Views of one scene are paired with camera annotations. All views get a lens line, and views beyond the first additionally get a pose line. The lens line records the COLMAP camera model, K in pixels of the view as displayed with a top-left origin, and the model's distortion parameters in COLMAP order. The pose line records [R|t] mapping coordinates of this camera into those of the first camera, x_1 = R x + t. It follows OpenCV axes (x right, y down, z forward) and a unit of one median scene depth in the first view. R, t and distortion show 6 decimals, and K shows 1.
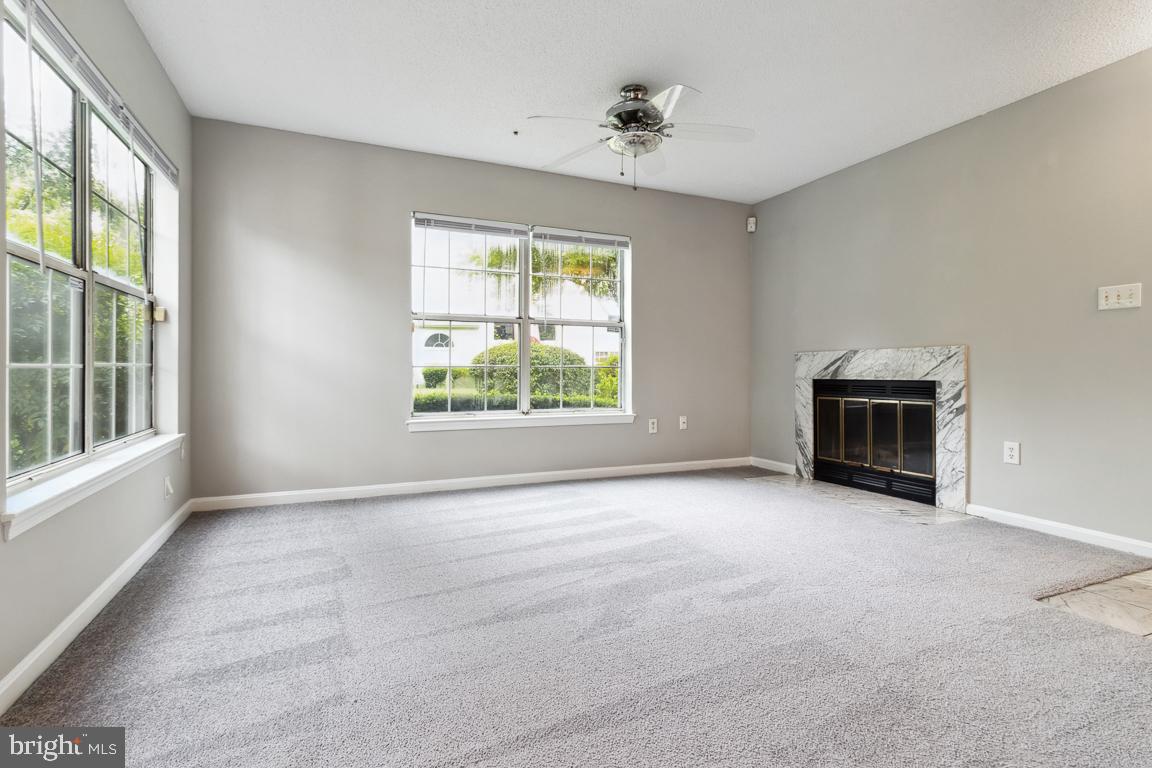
lens RADIAL K [[553.3, 0, 579.8], [0, 553.3, 373.8], [0, 0, 1]] dist [0.004390, 0.000590]
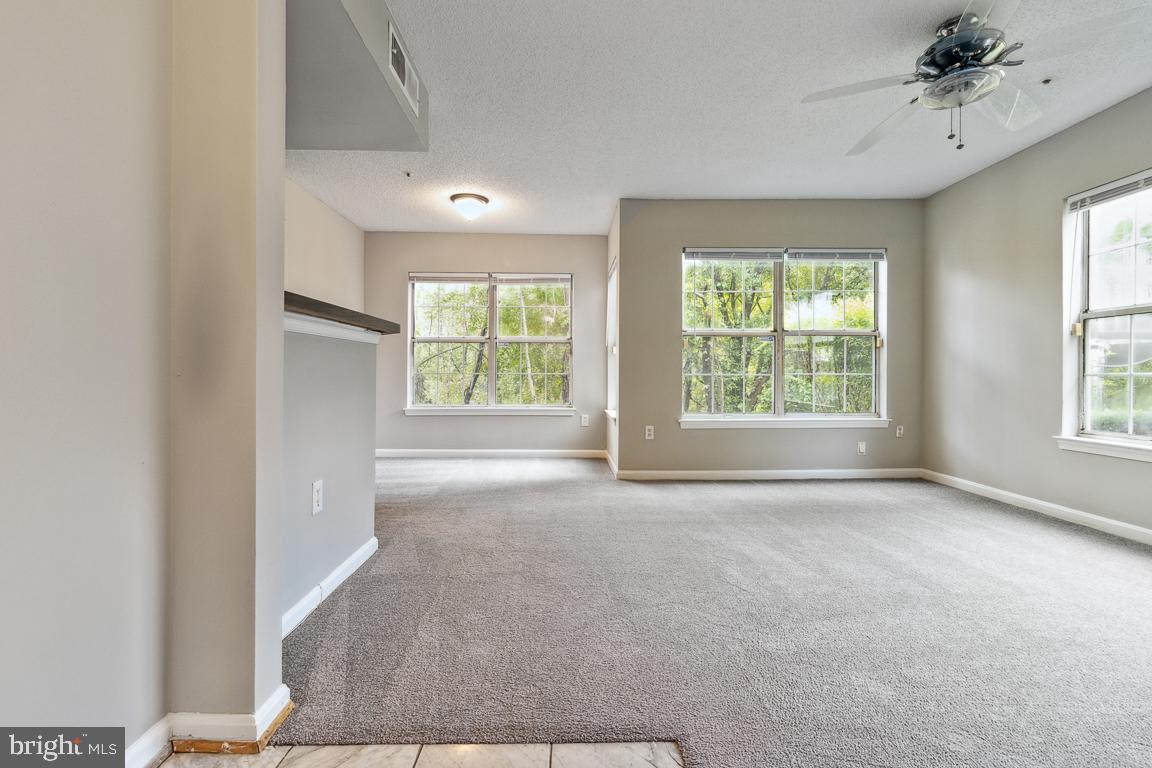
lens RADIAL K [[553.3, 0, 579.8], [0, 553.3, 373.8], [0, 0, 1]] dist [0.004390, 0.000590]
pose [[-0.375531, -0.003642, -0.926803, 1.011560], [-0.010425, 0.999946, 0.000295, -0.007664], [0.926751, 0.009773, -0.375549, 0.762525]]
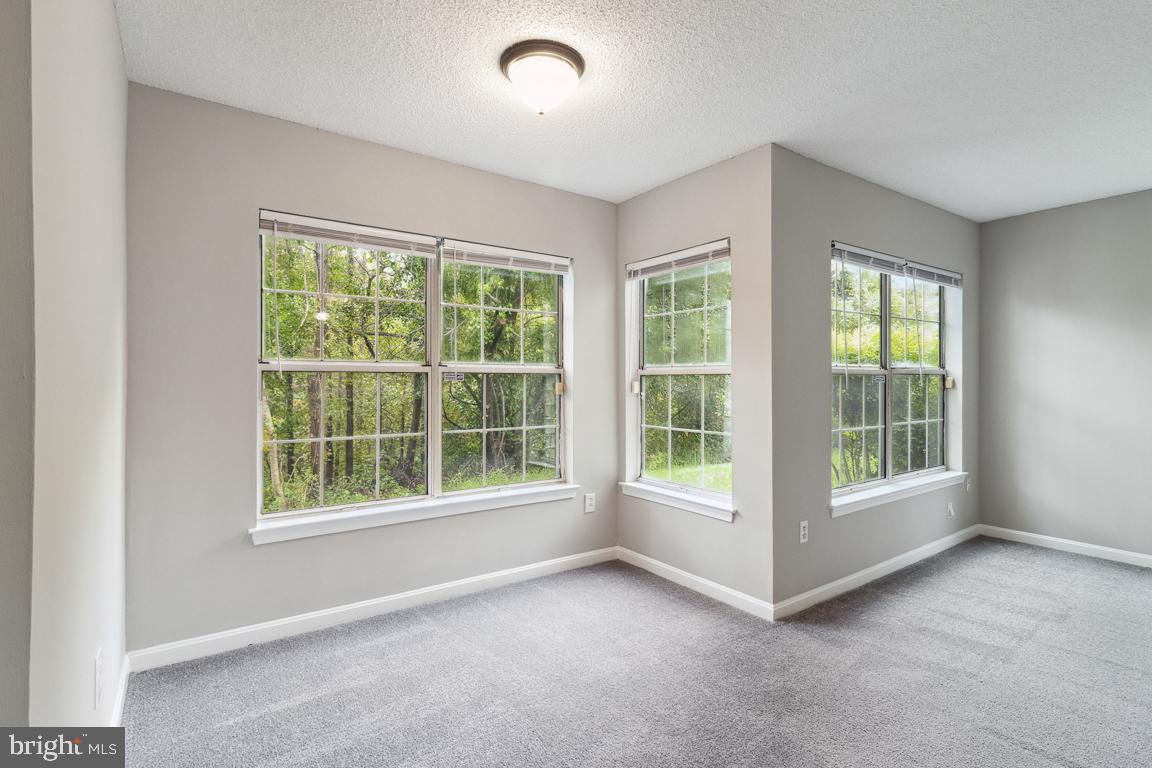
lens RADIAL K [[553.3, 0, 579.8], [0, 553.3, 373.8], [0, 0, 1]] dist [0.004390, 0.000590]
pose [[0.202197, -0.016000, -0.979214, 0.388943], [-0.008746, 0.999797, -0.018142, -0.092812], [0.979306, 0.012233, 0.202016, -0.170484]]
